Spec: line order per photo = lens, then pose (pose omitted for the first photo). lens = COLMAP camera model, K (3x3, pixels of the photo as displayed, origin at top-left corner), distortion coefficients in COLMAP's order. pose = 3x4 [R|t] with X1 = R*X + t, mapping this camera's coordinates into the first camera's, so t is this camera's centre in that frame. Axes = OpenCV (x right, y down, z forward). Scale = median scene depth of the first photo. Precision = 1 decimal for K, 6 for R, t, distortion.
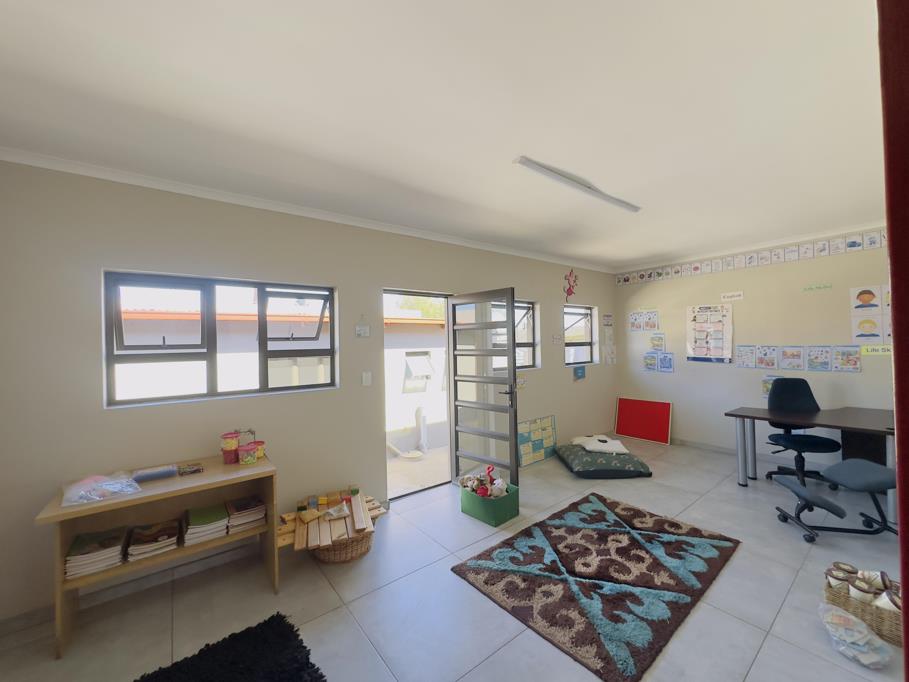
lens RADIAL K [[366.8, 0, 459.3], [0, 366.8, 332.1], [0, 0, 1]] dist [0.000271, 0.000177]
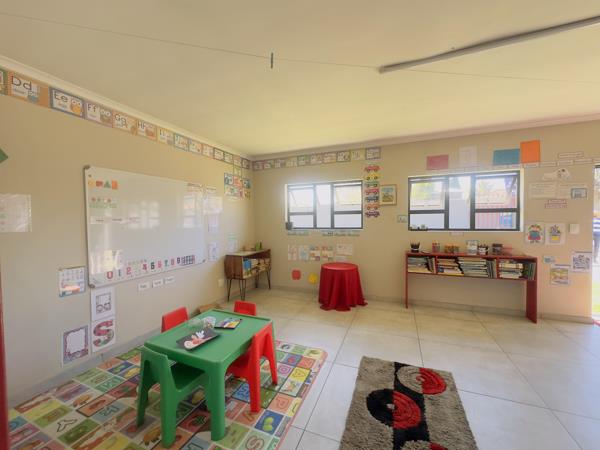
lens RADIAL K [[242.1, 0, 303.2], [0, 242.1, 225.6], [0, 0, 1]] dist [0.000271, 0.000177]
pose [[0.489521, 0.046924, -0.870728, 0.135987], [0.010620, 0.998156, 0.059762, 0.053422], [0.871927, -0.038502, 0.488120, -0.390062]]
